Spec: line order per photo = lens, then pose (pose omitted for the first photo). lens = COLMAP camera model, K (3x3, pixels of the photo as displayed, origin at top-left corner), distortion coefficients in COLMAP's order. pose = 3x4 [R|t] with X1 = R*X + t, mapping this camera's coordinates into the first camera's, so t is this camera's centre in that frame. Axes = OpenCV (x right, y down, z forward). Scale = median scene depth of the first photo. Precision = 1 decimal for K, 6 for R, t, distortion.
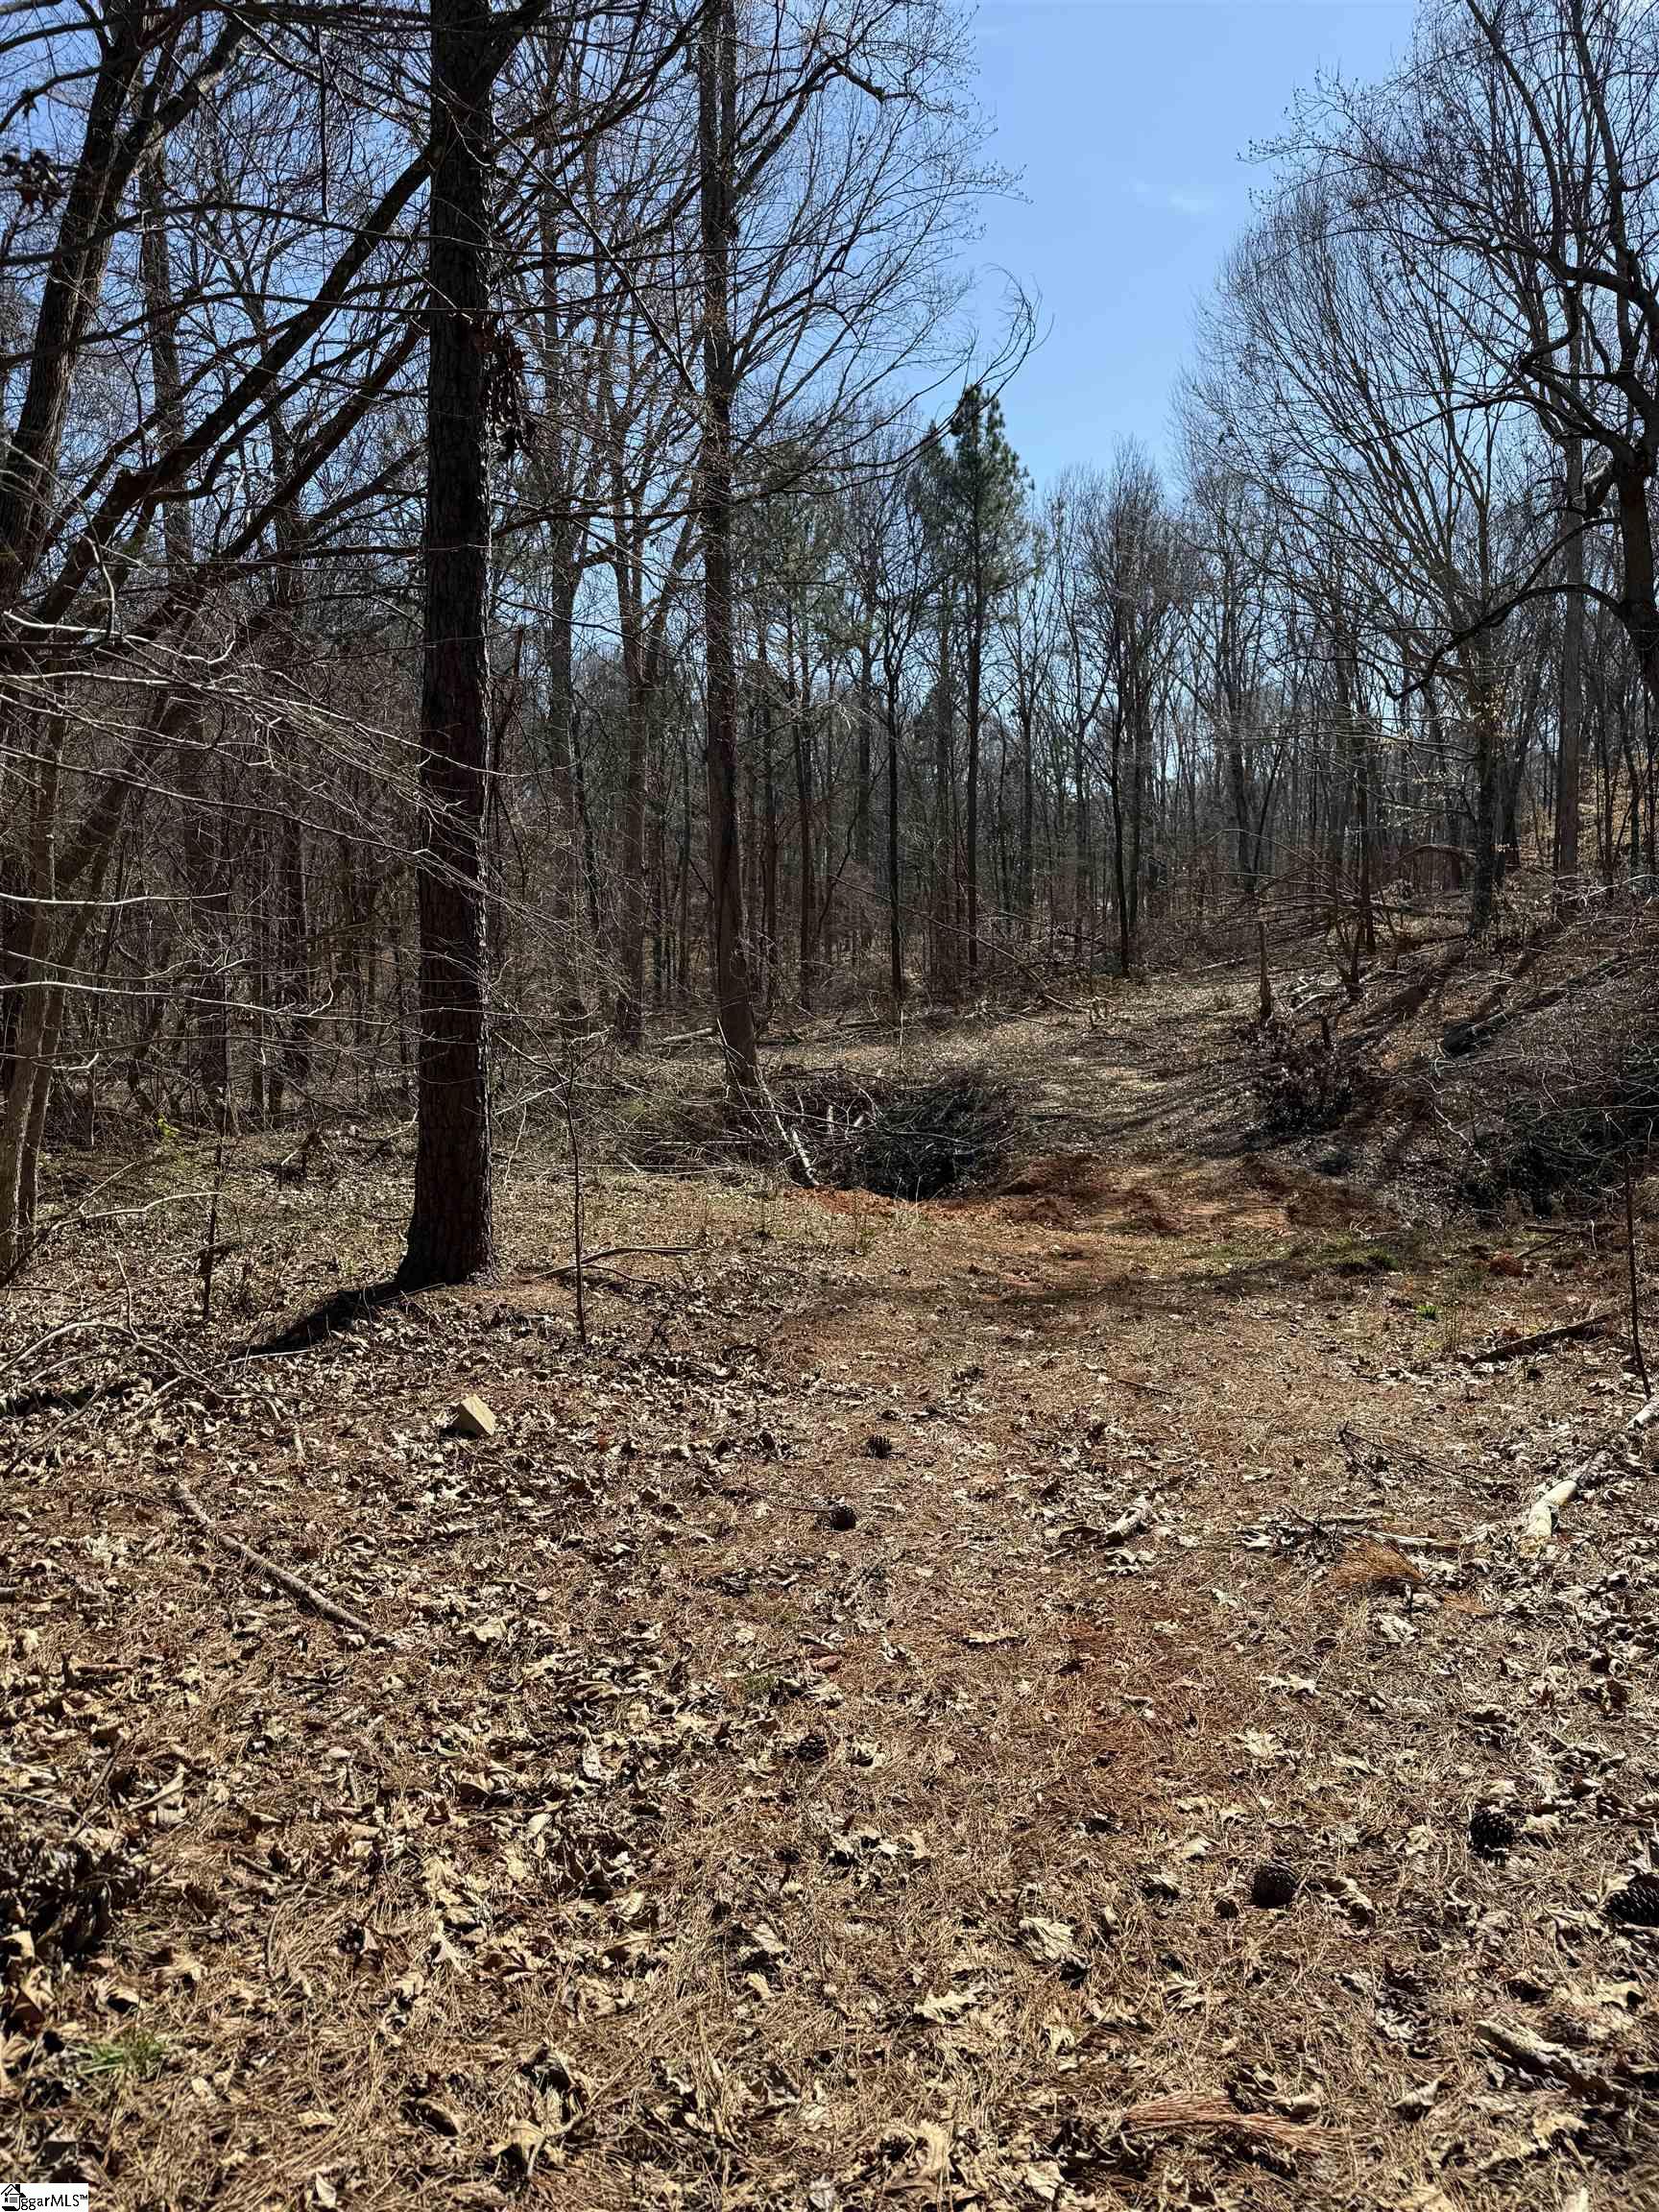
lens RADIAL K [[1536.9, 0, 829.5], [0, 1536.9, 1106.0], [0, 0, 1]] dist [0.087447, 0.000232]
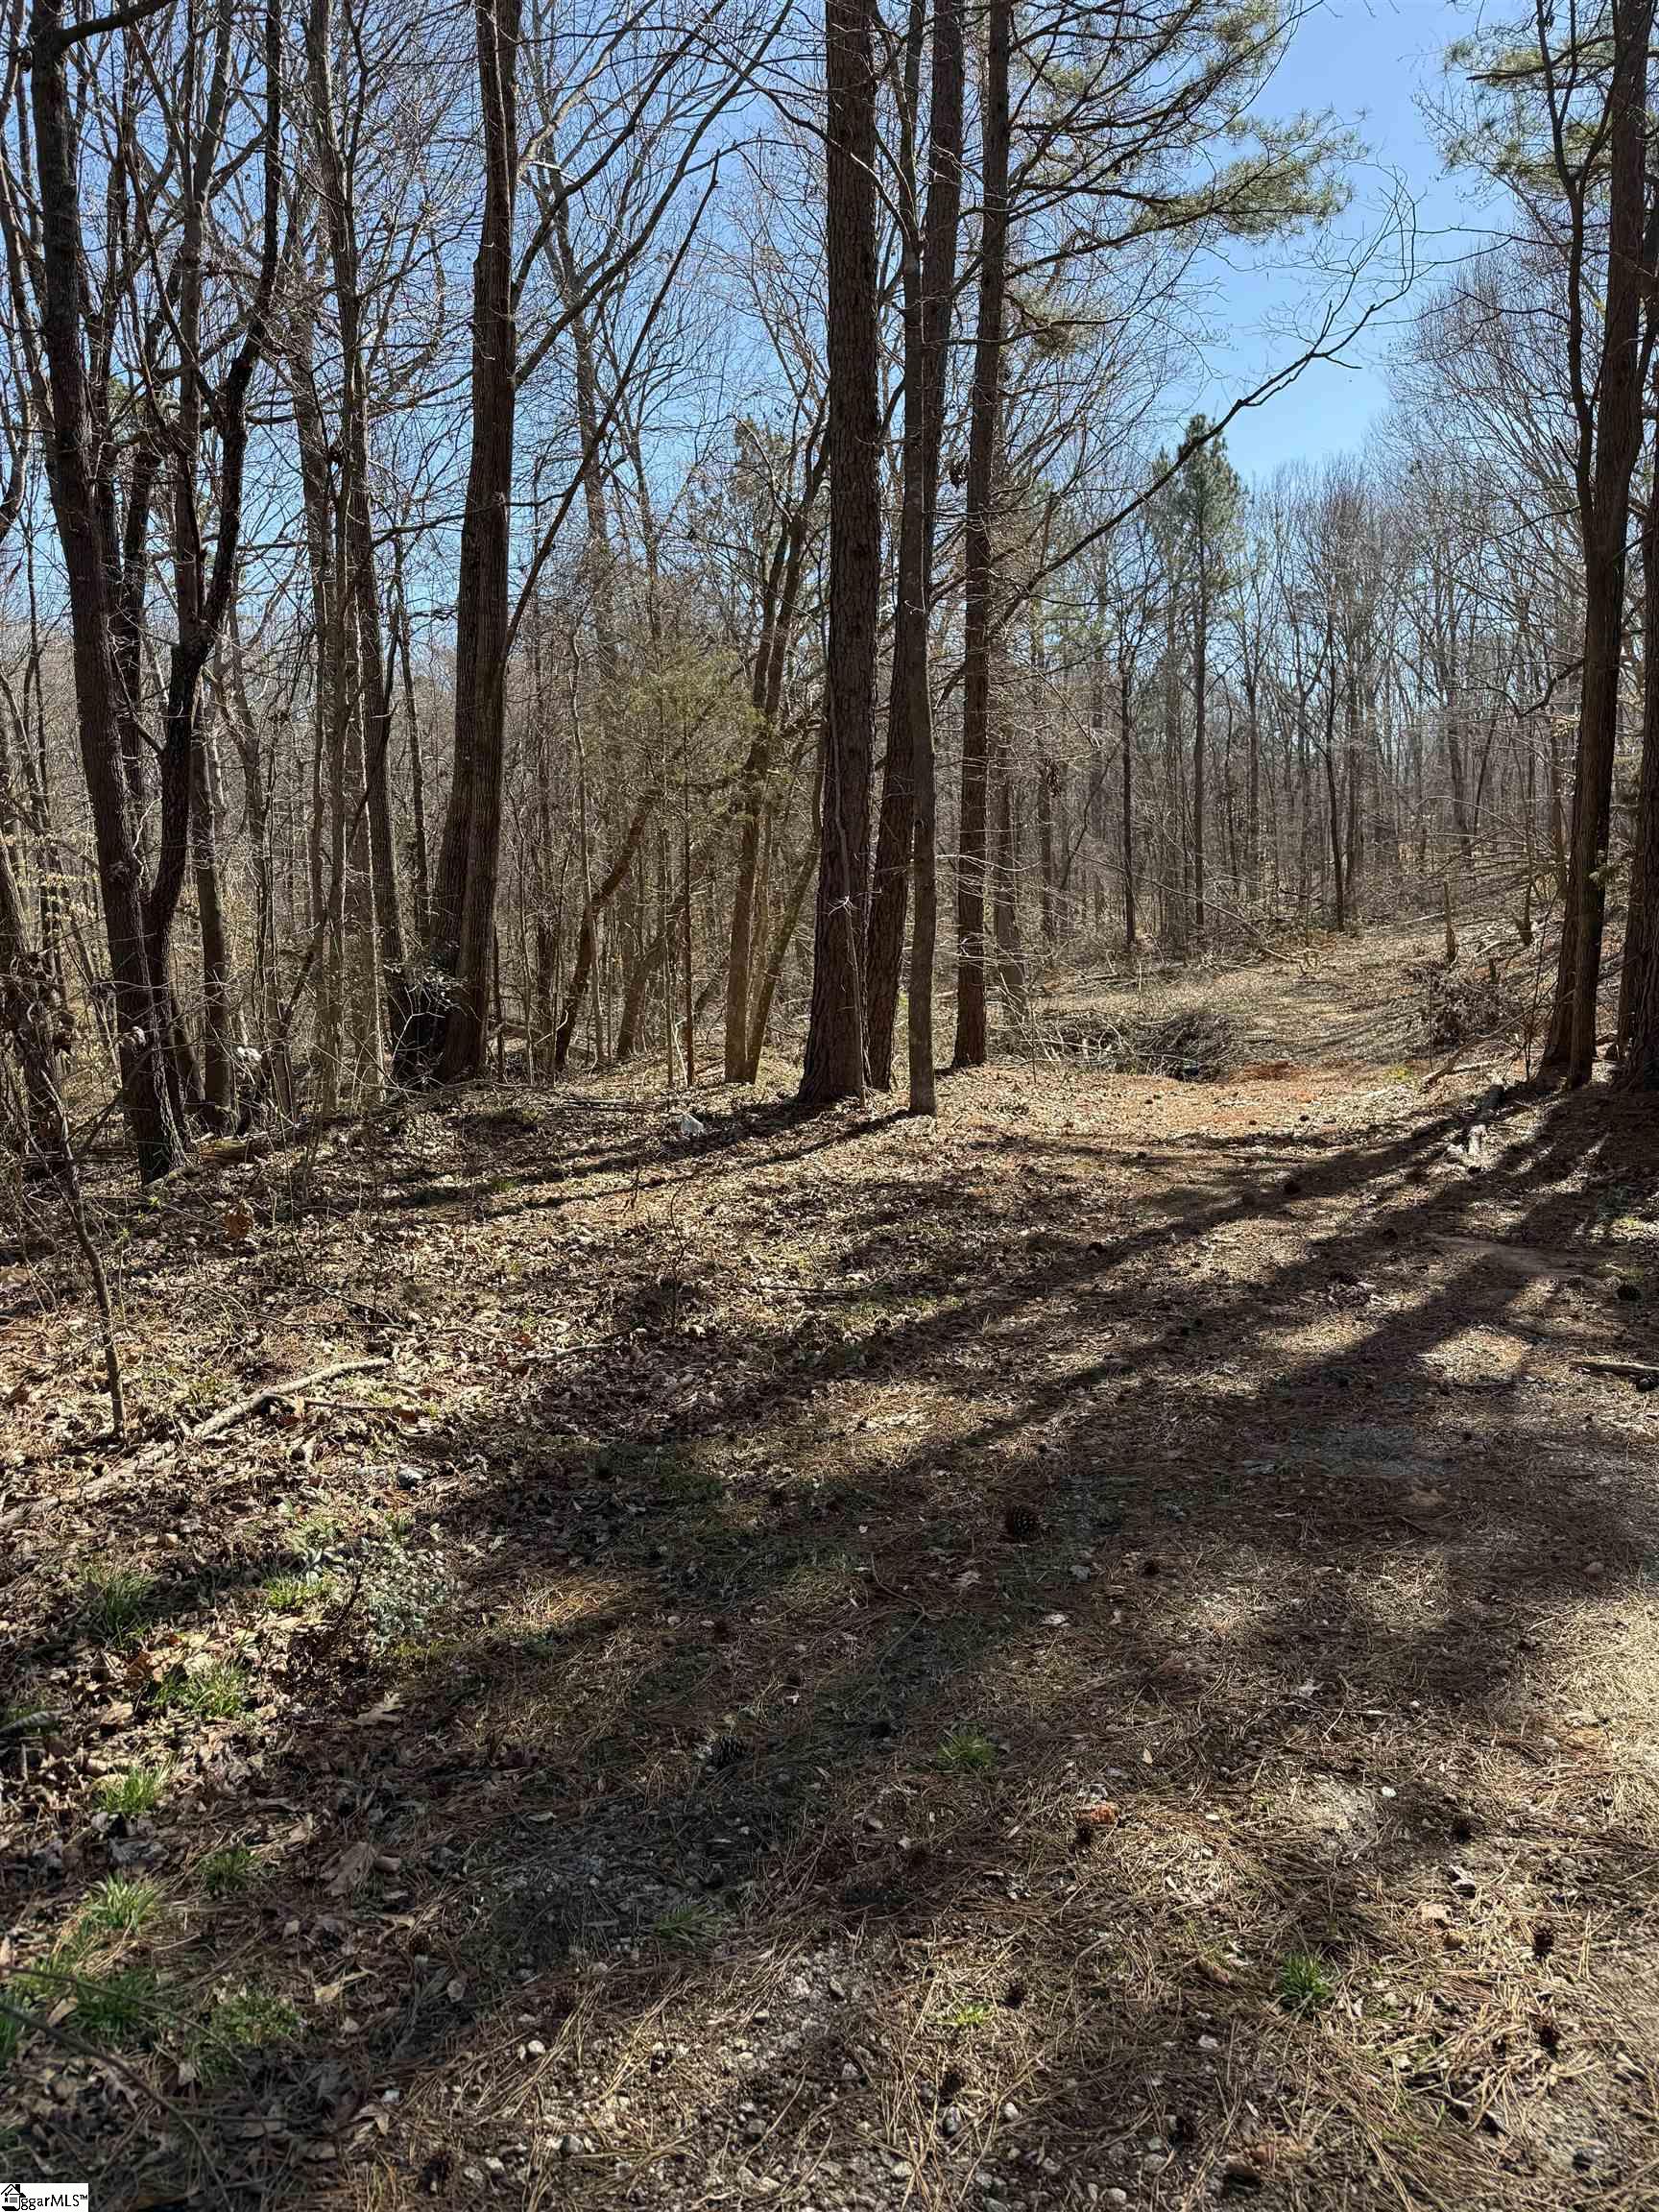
lens RADIAL K [[1536.9, 0, 829.5], [0, 1536.9, 1106.0], [0, 0, 1]] dist [0.087447, 0.000232]
pose [[0.989598, -0.010396, -0.143485, -0.016255], [0.013561, 0.999686, 0.021091, 0.015893], [0.143221, -0.022818, 0.989428, -0.186960]]
